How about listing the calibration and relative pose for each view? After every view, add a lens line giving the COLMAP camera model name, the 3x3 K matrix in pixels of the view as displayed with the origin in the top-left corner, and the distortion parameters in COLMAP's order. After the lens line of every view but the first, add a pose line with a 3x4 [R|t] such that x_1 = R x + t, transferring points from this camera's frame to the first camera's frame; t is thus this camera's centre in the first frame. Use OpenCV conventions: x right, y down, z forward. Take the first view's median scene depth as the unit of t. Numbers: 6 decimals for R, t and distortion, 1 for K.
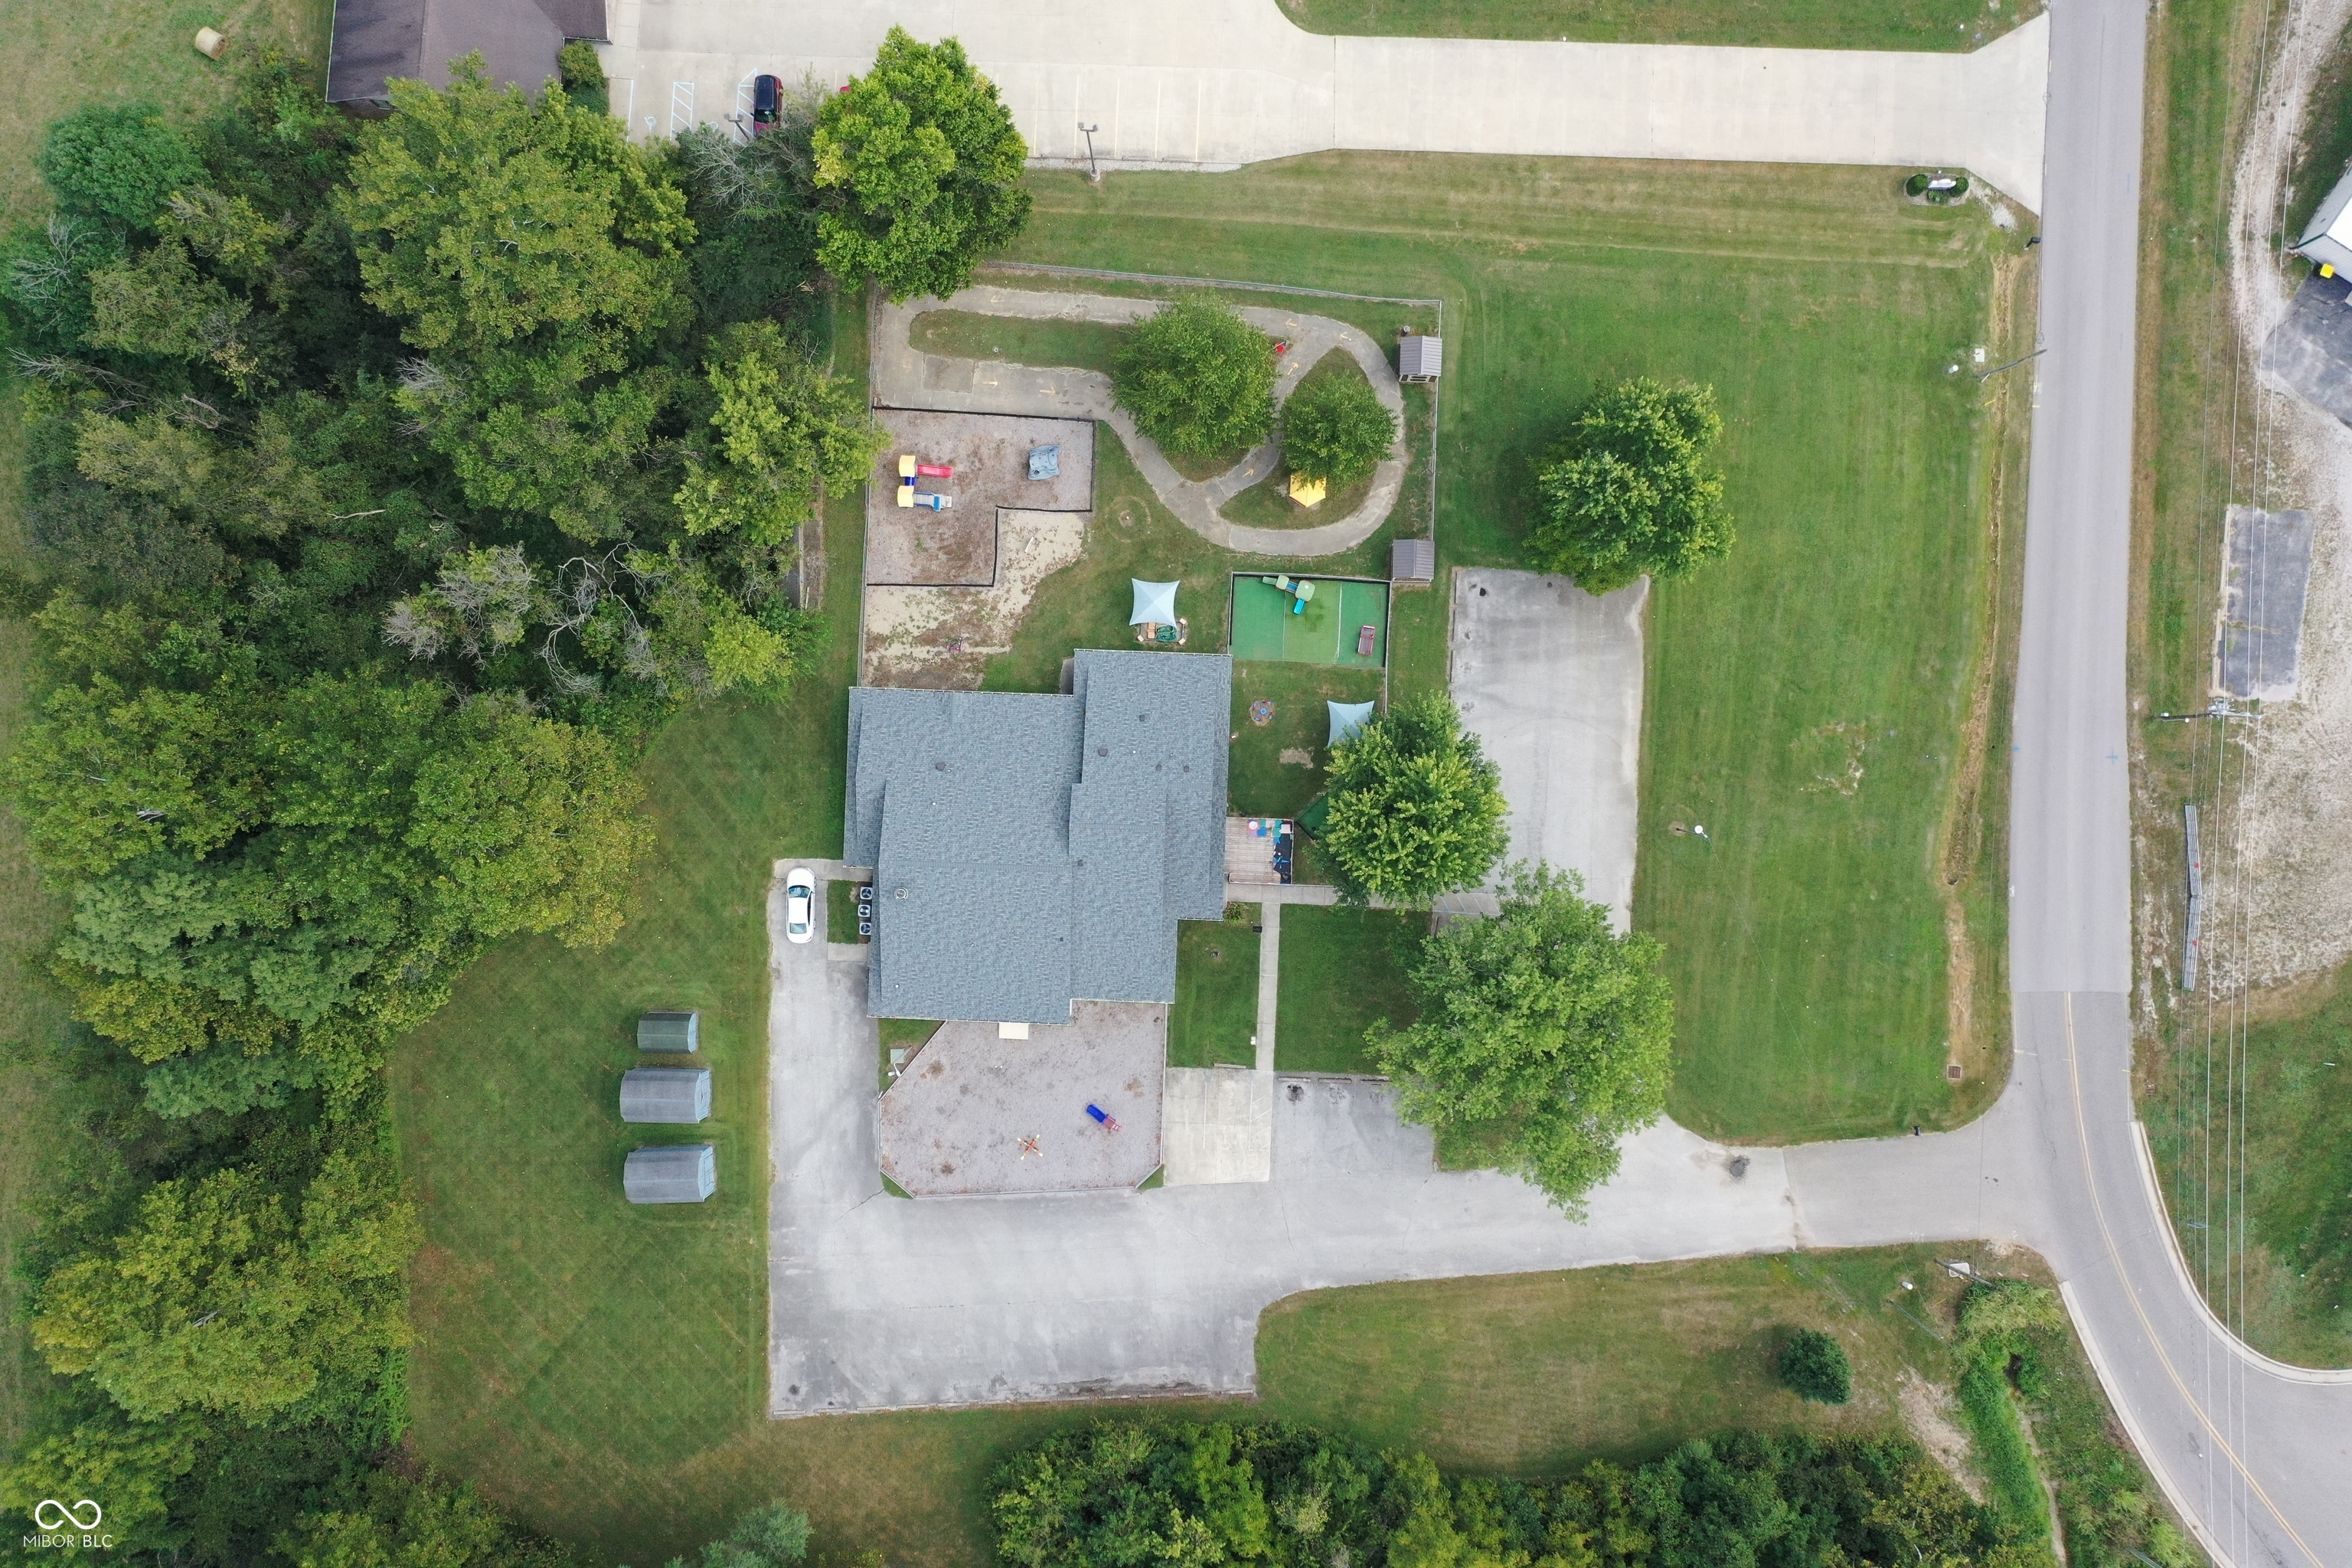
lens RADIAL K [[1865.9, 0, 1174.5], [0, 1865.9, 787.2], [0, 0, 1]] dist [0.001320, 0.006751]
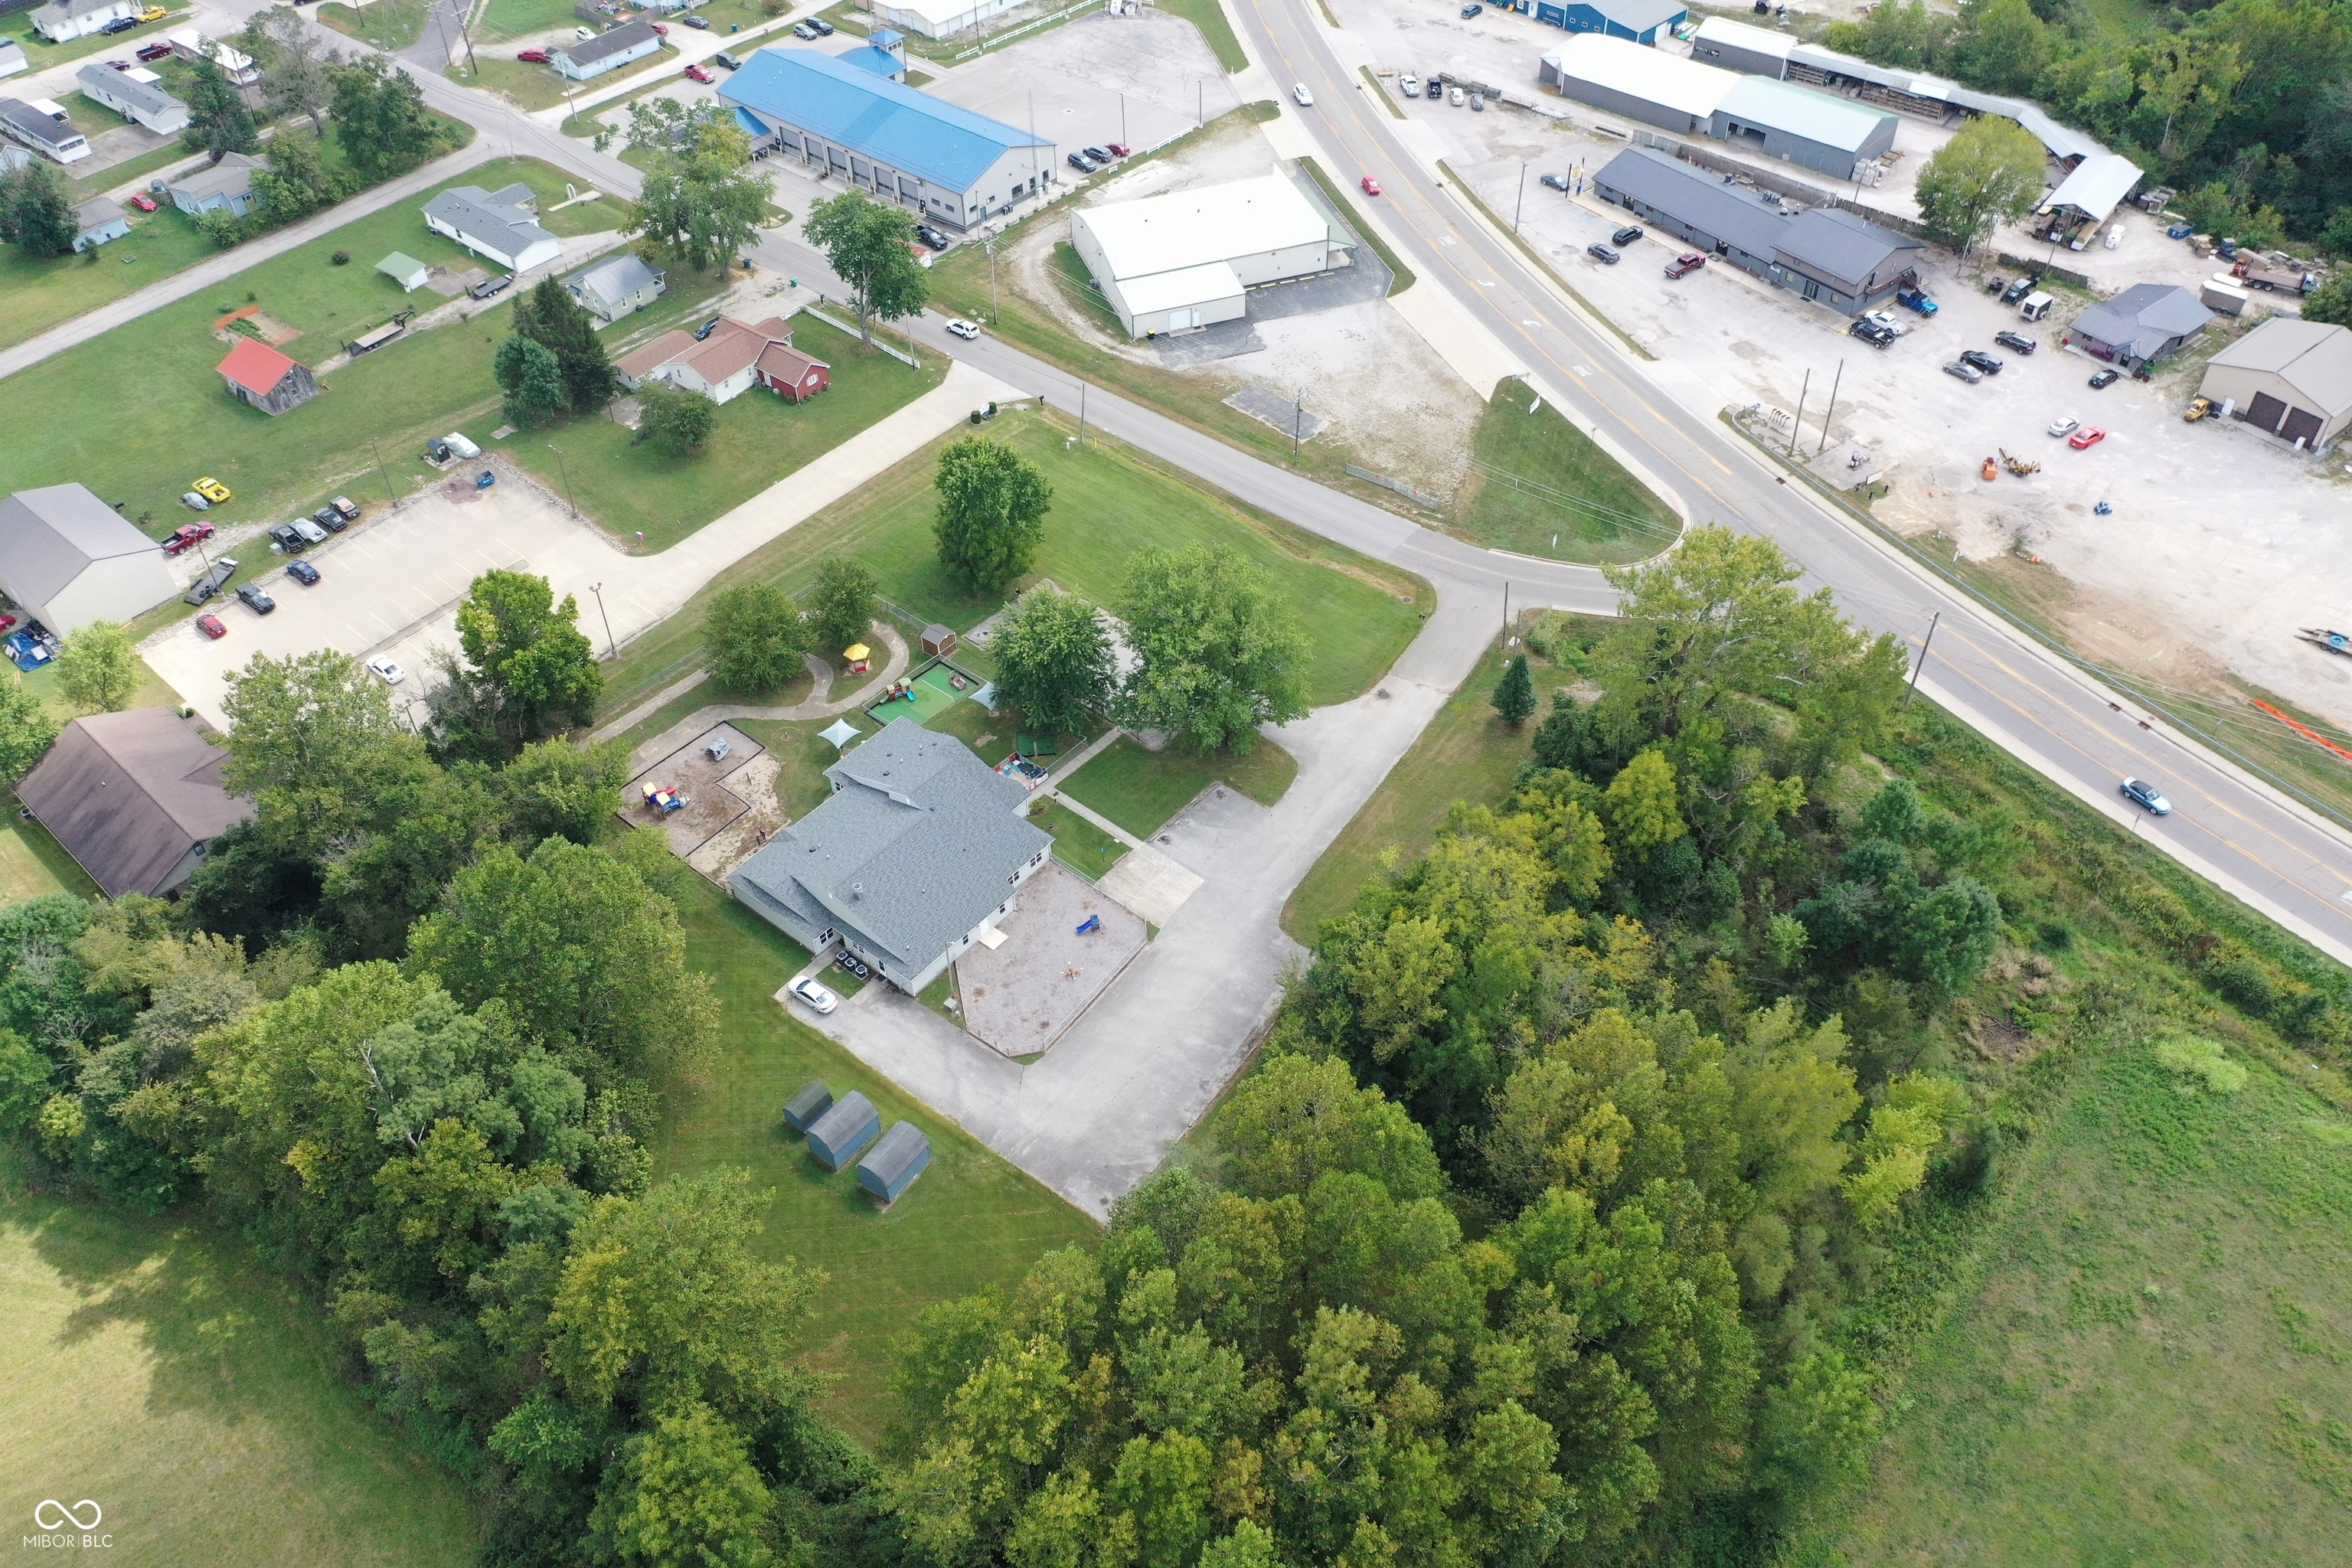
lens RADIAL K [[1865.9, 0, 1174.9], [0, 1865.9, 780.6], [0, 0, 1]] dist [0.001320, 0.006751]
pose [[0.609436, -0.547591, 0.573352, -0.702965], [0.792832, 0.423070, -0.438668, 0.760334], [-0.002358, 0.721912, 0.691981, 0.007985]]
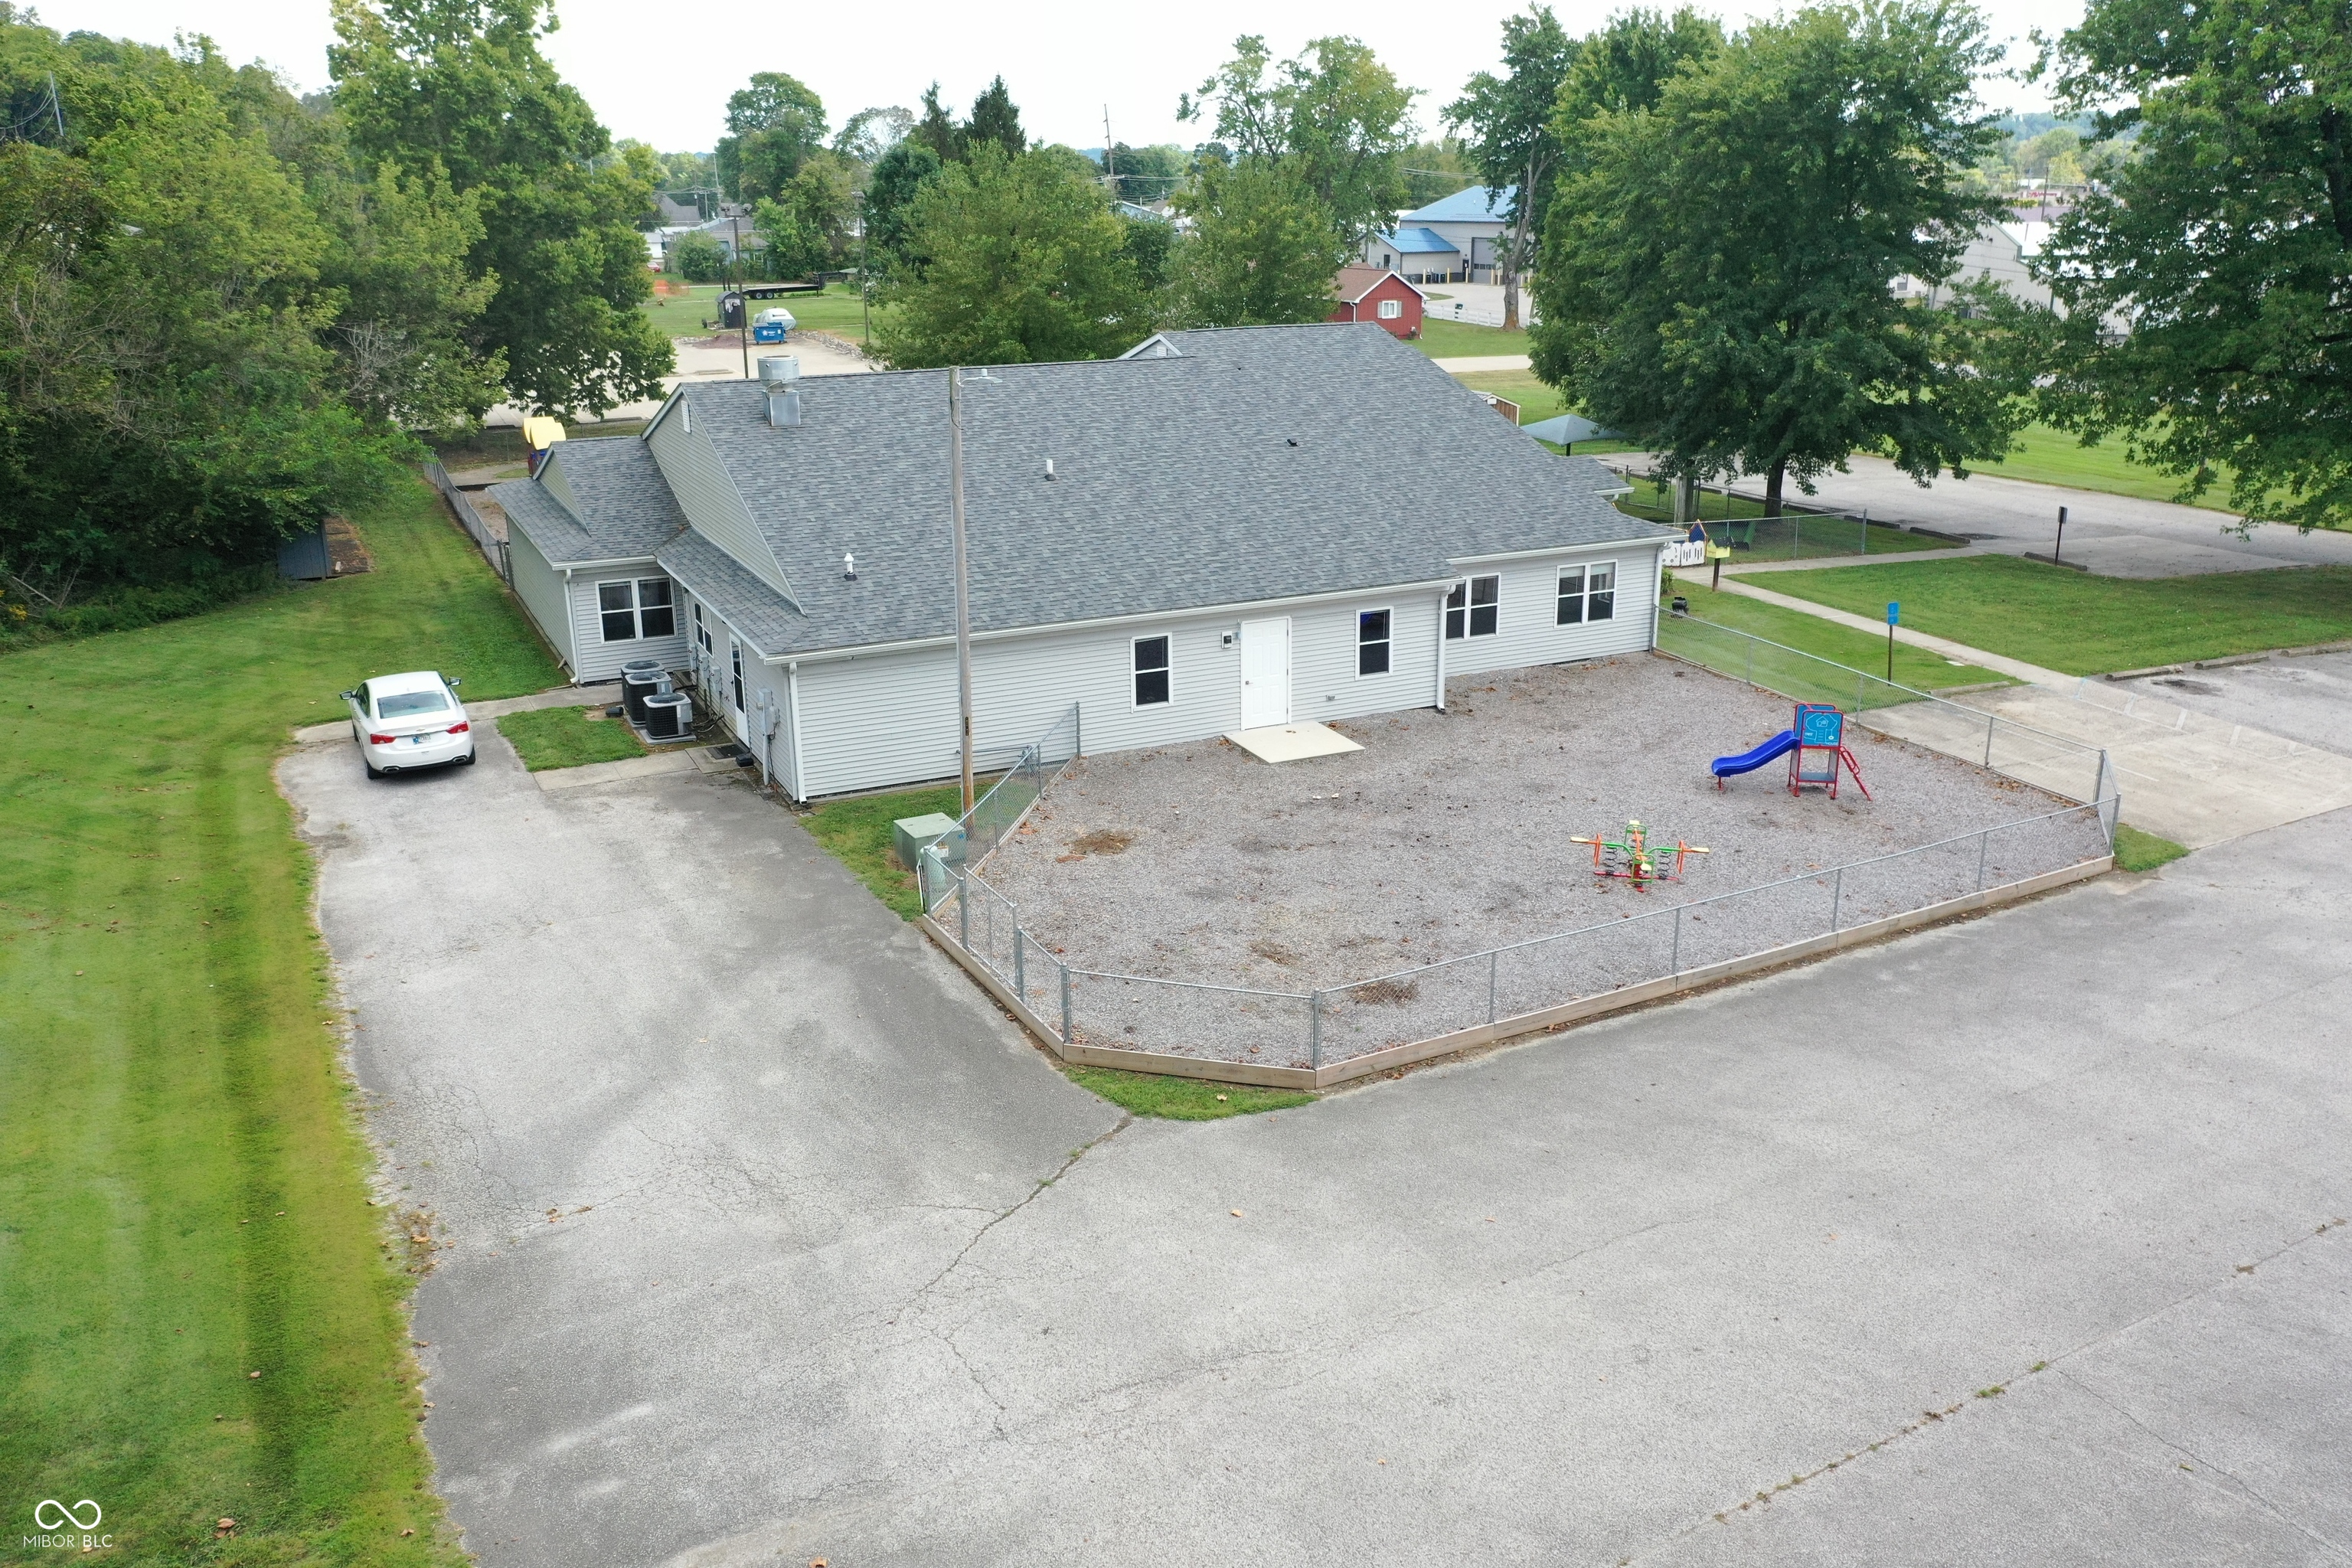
lens RADIAL K [[1865.9, 0, 1173.2], [0, 1865.9, 791.2], [0, 0, 1]] dist [0.001320, 0.006751]
pose [[0.887363, -0.132125, 0.441734, -0.223530], [0.460947, 0.276393, -0.843288, 0.351948], [-0.010673, 0.951919, 0.306163, 0.924358]]
